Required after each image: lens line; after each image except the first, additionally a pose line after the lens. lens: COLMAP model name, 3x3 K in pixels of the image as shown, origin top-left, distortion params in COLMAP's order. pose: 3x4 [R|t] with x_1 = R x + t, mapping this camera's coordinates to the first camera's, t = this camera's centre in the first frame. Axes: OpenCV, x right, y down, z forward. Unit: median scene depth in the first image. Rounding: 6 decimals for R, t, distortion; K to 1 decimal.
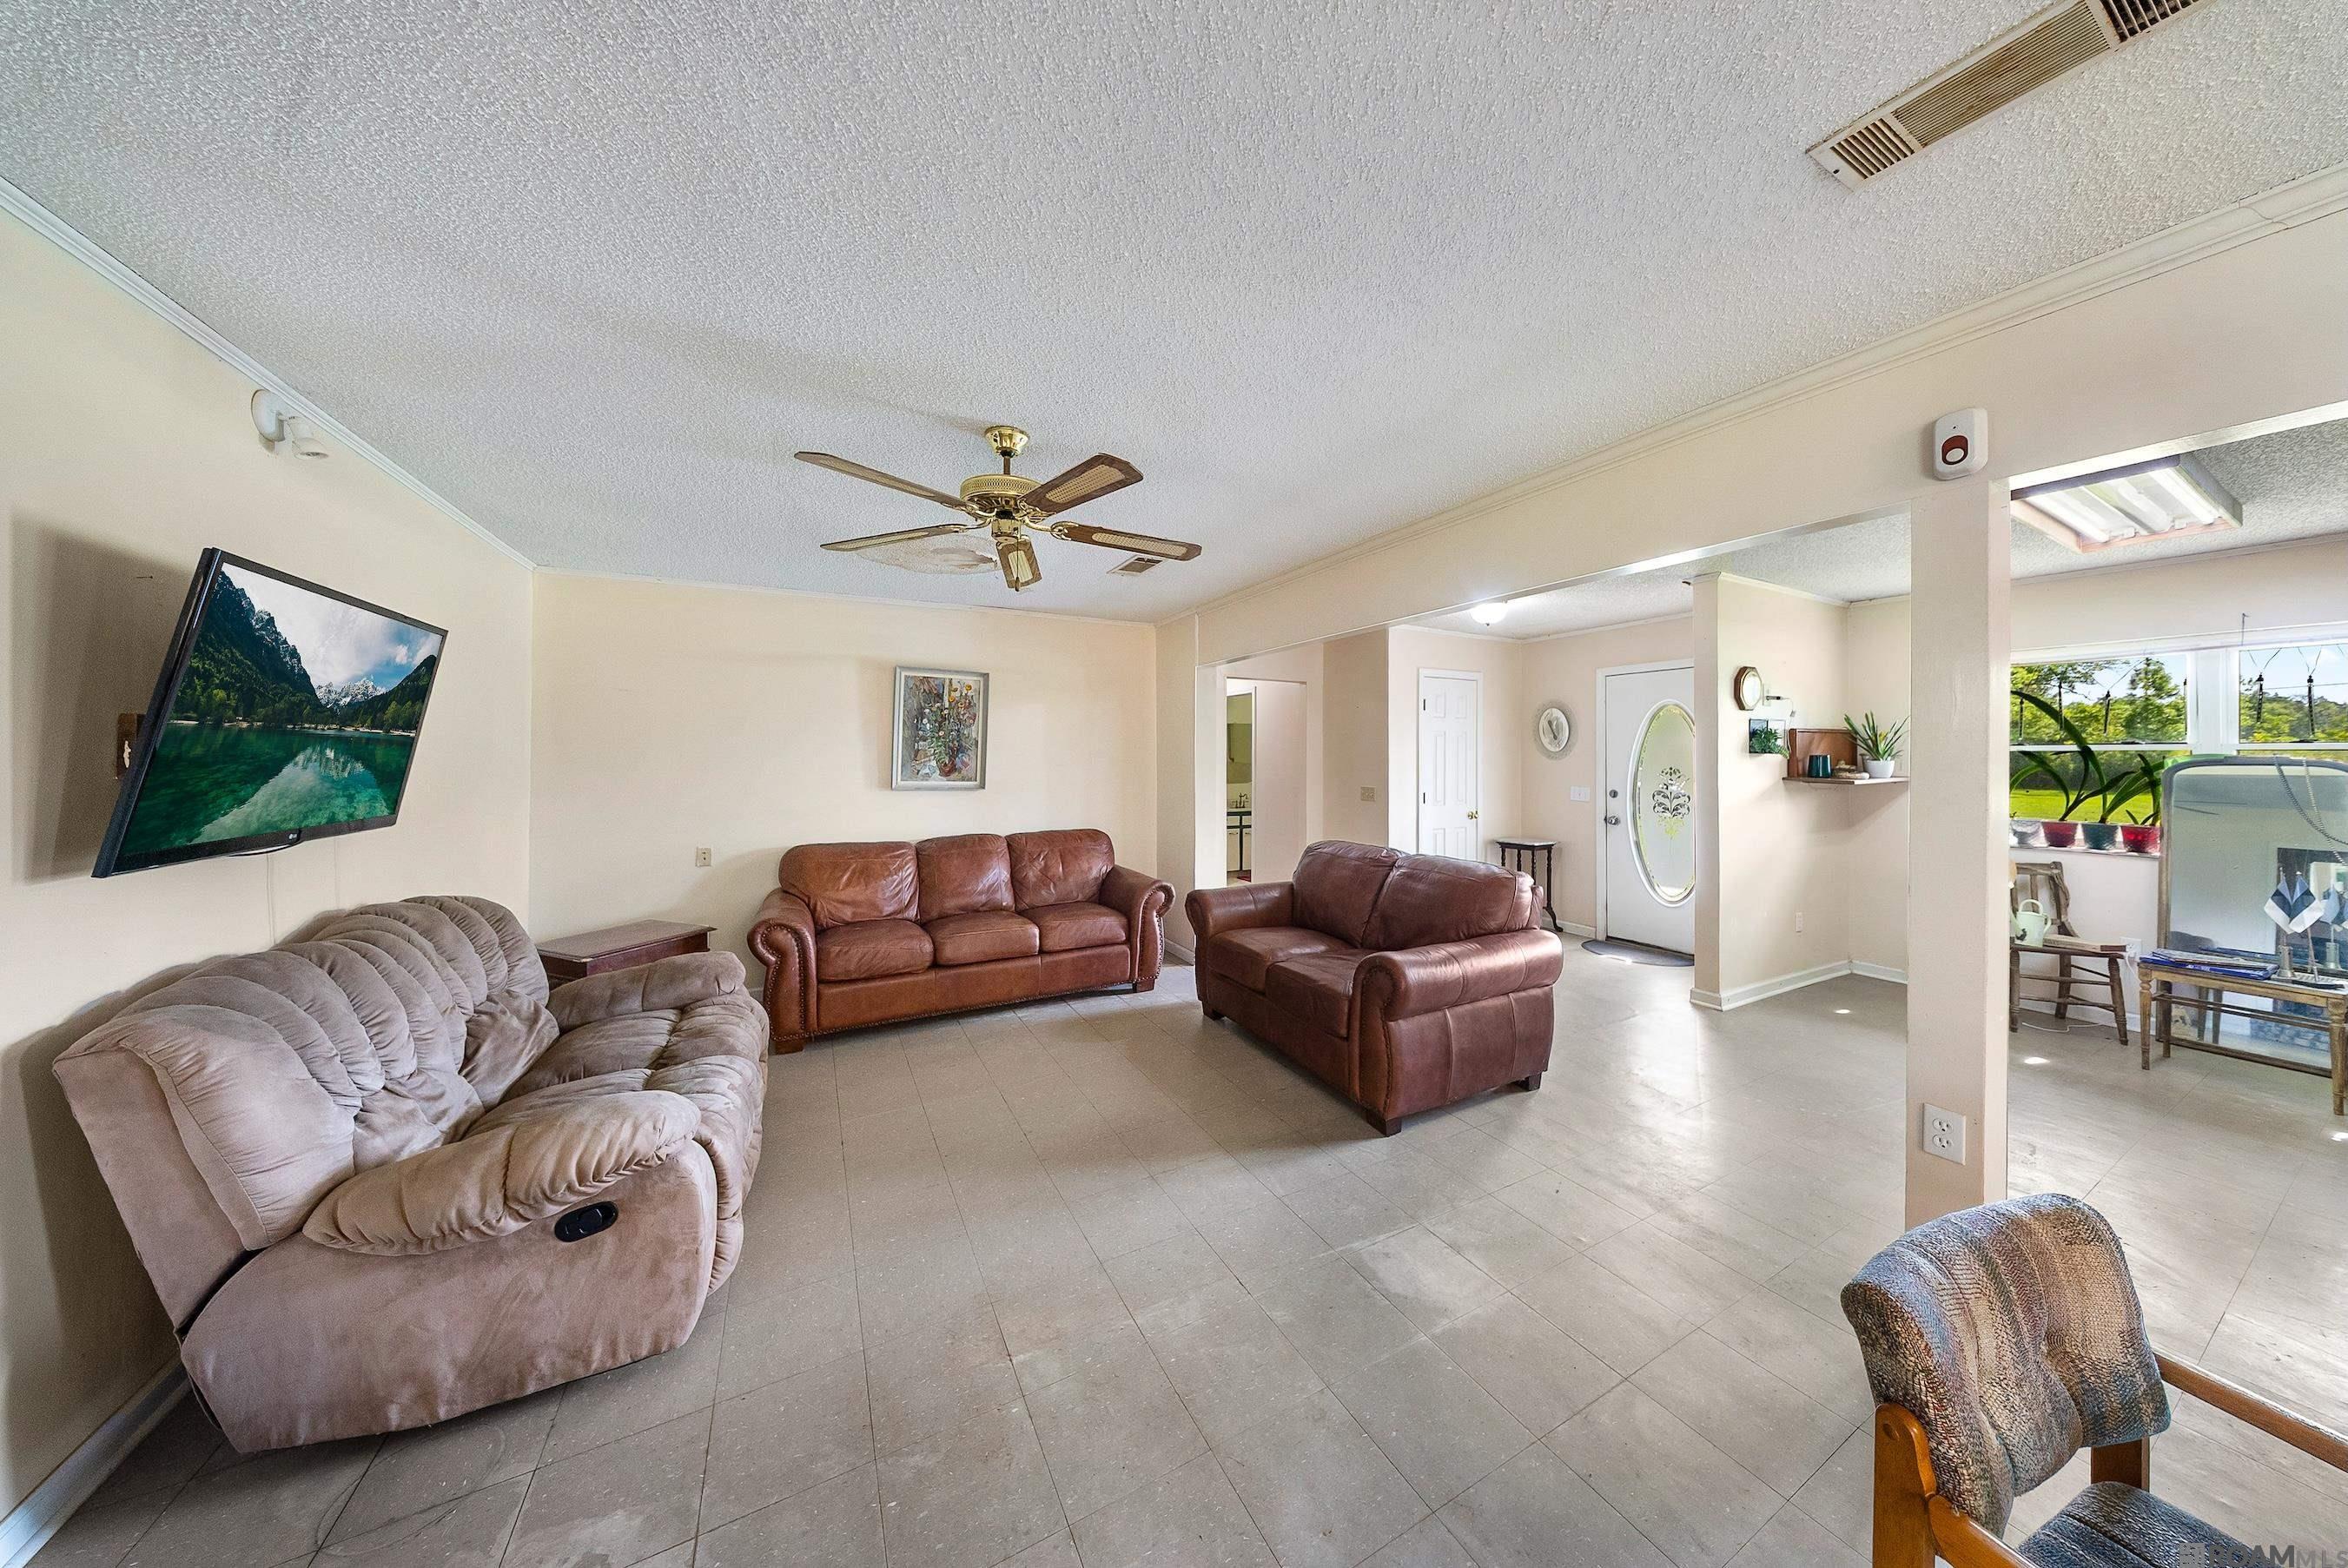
lens RADIAL K [[714.4, 0, 1184.1], [0, 714.4, 711.9], [0, 0, 1]] dist [0.000289, -0.000001]
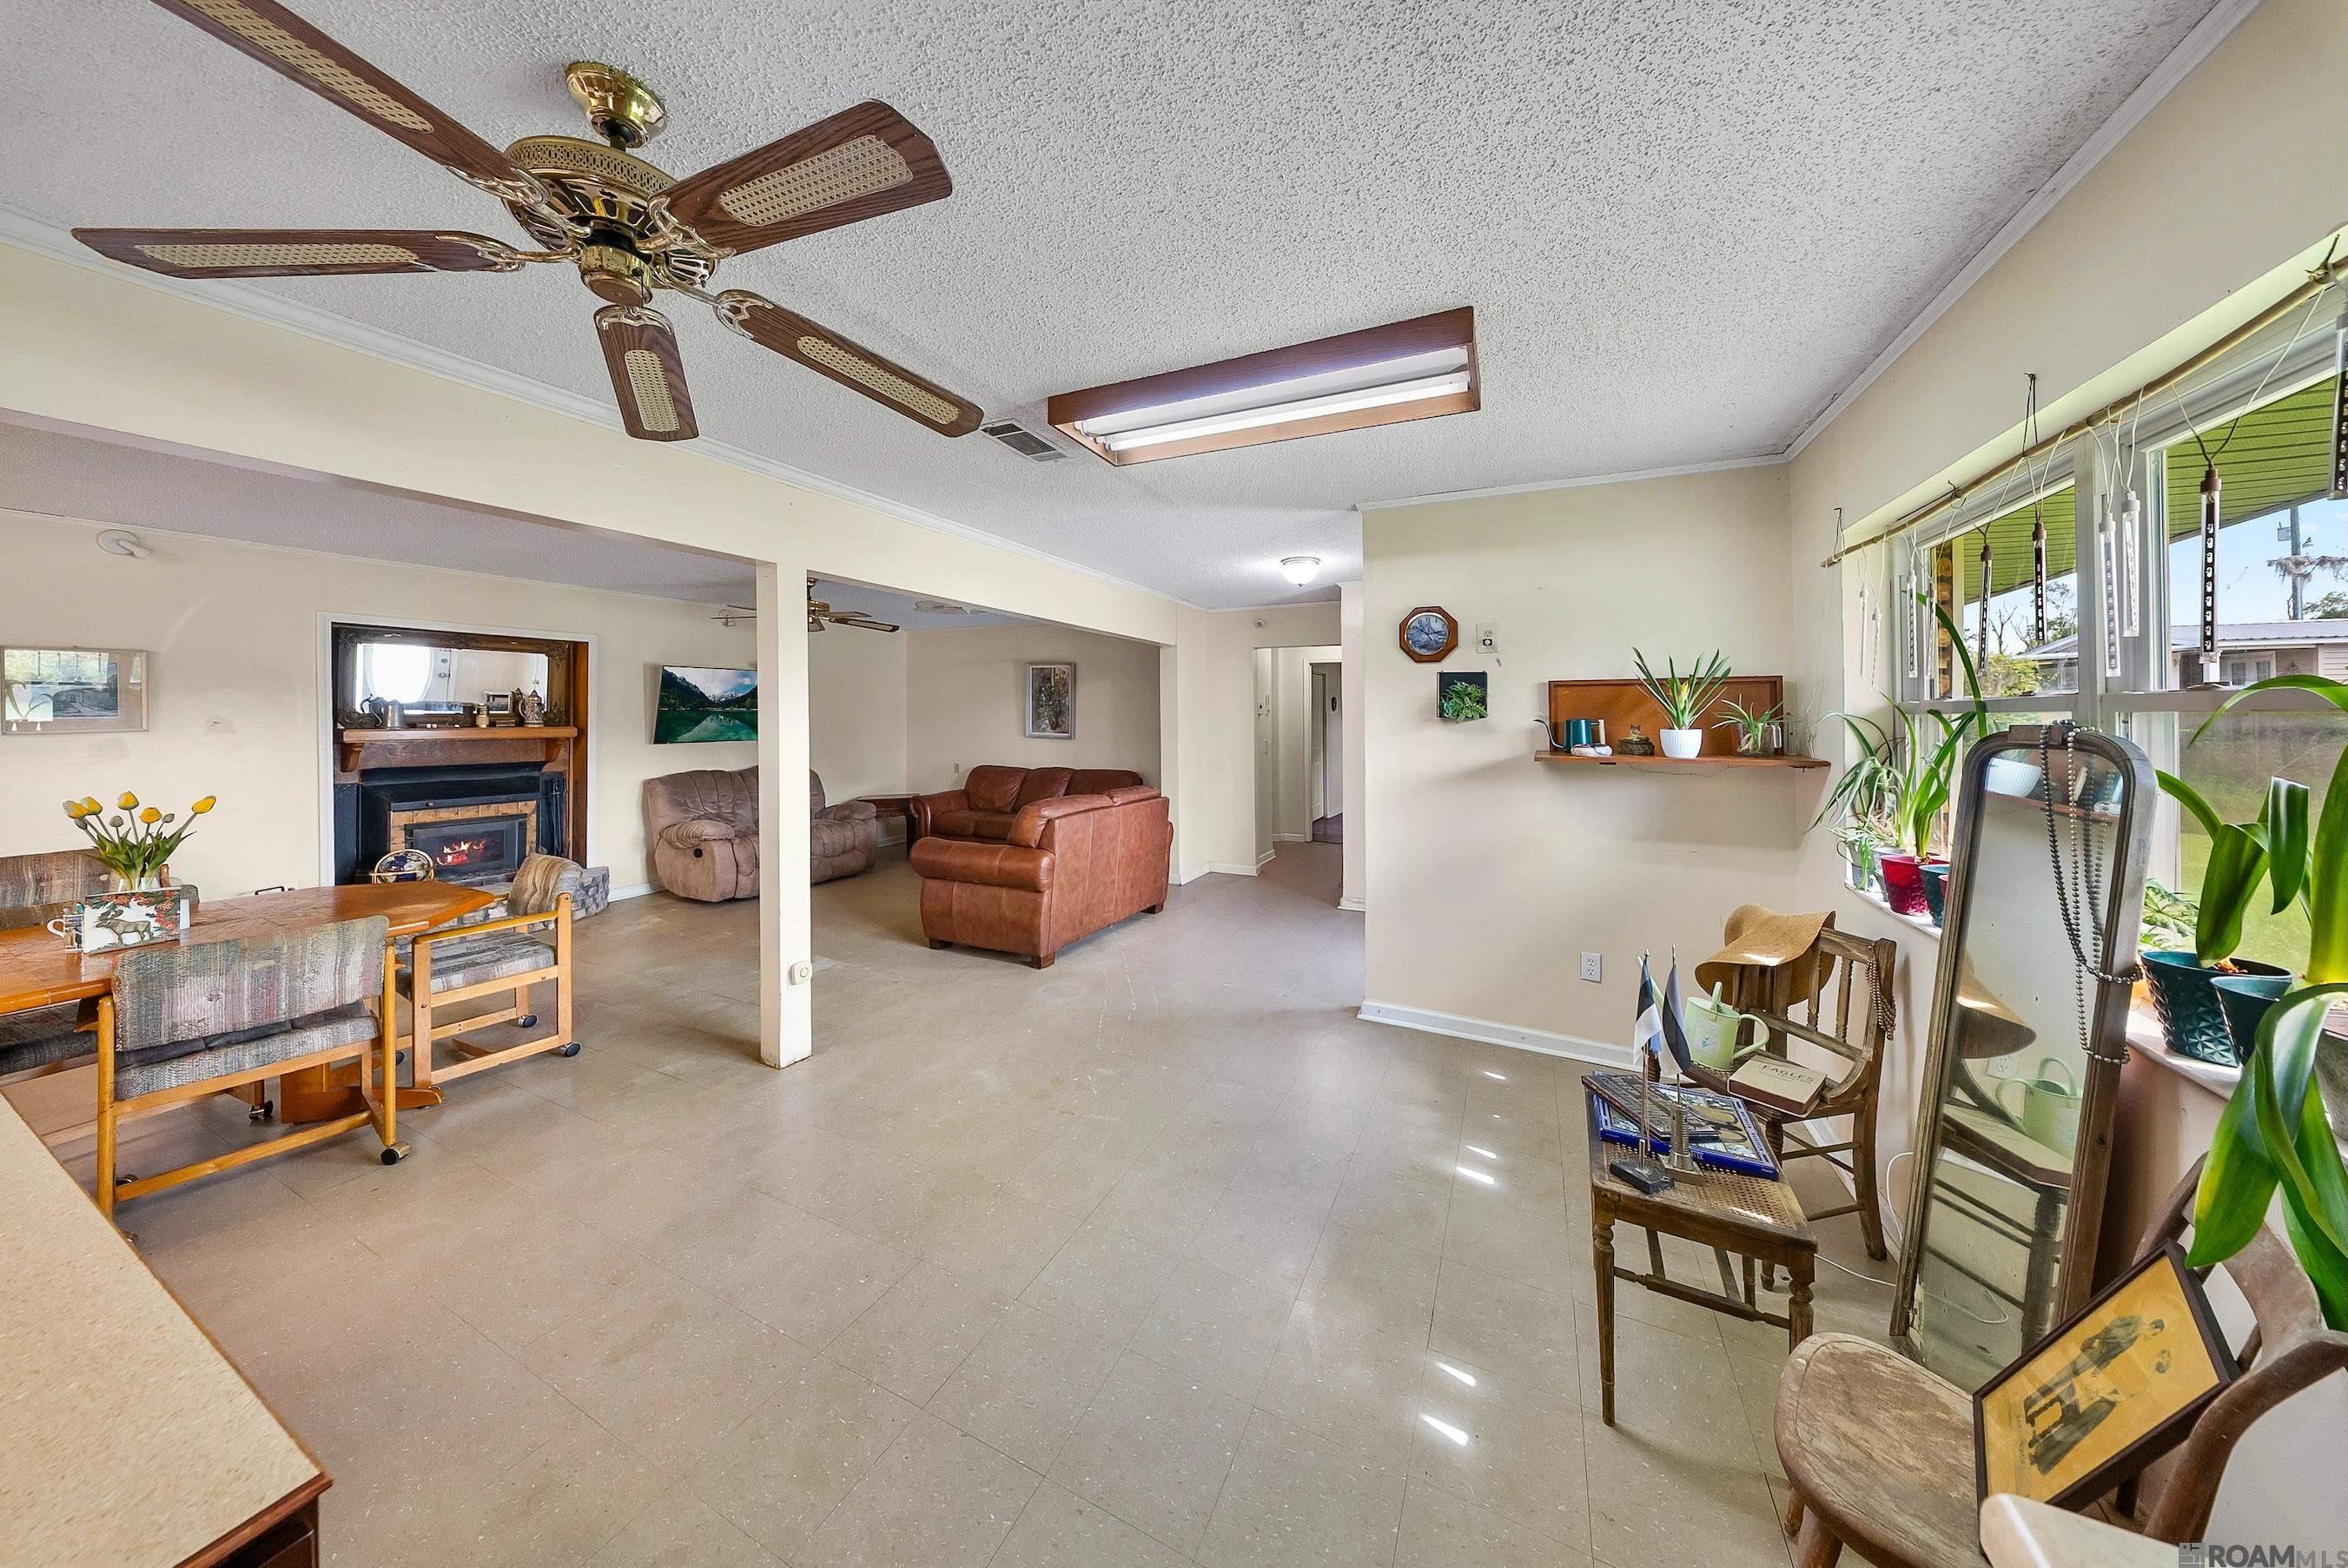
lens RADIAL K [[714.4, 0, 1184.1], [0, 714.4, 711.9], [0, 0, 1]] dist [0.000289, -0.000001]
pose [[0.593822, -0.002710, -0.804592, 1.186942], [0.049427, 0.998229, 0.033116, 0.013814], [0.803077, -0.059434, 0.592904, 0.320794]]
